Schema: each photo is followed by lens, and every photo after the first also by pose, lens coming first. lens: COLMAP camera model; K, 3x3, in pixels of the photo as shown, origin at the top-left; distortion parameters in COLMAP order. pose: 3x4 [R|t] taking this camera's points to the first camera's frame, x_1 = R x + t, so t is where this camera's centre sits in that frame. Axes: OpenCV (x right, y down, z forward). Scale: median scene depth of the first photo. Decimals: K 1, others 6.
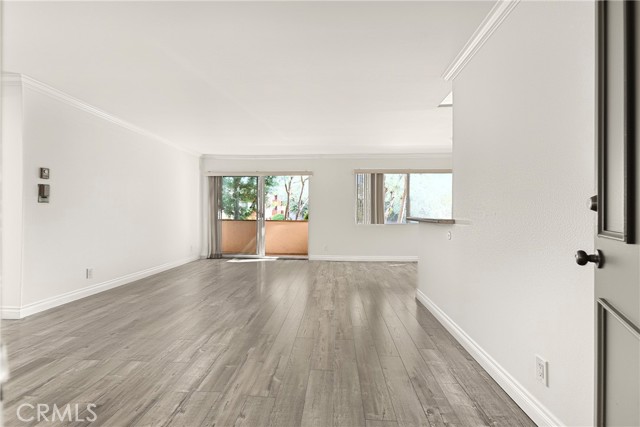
lens RADIAL K [[285.8, 0, 320.8], [0, 285.8, 210.8], [0, 0, 1]] dist [-0.006768, 0.006234]
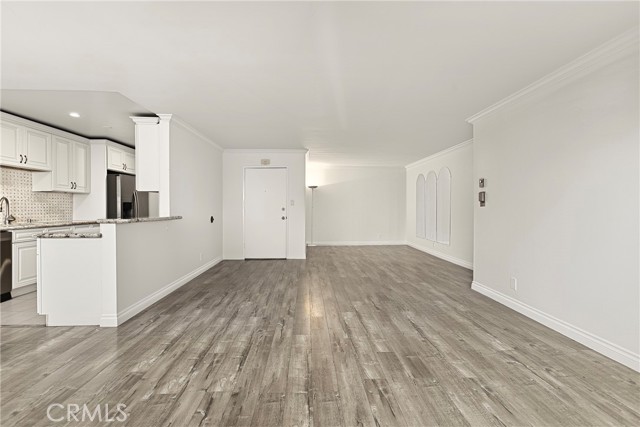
lens RADIAL K [[285.8, 0, 314.5], [0, 285.8, 210.3], [0, 0, 1]] dist [-0.006768, 0.006234]
pose [[-0.996103, -0.008579, -0.087775, -0.134307], [-0.008246, 0.999957, -0.004152, -0.001104], [0.087806, -0.003412, -0.996132, 2.199166]]
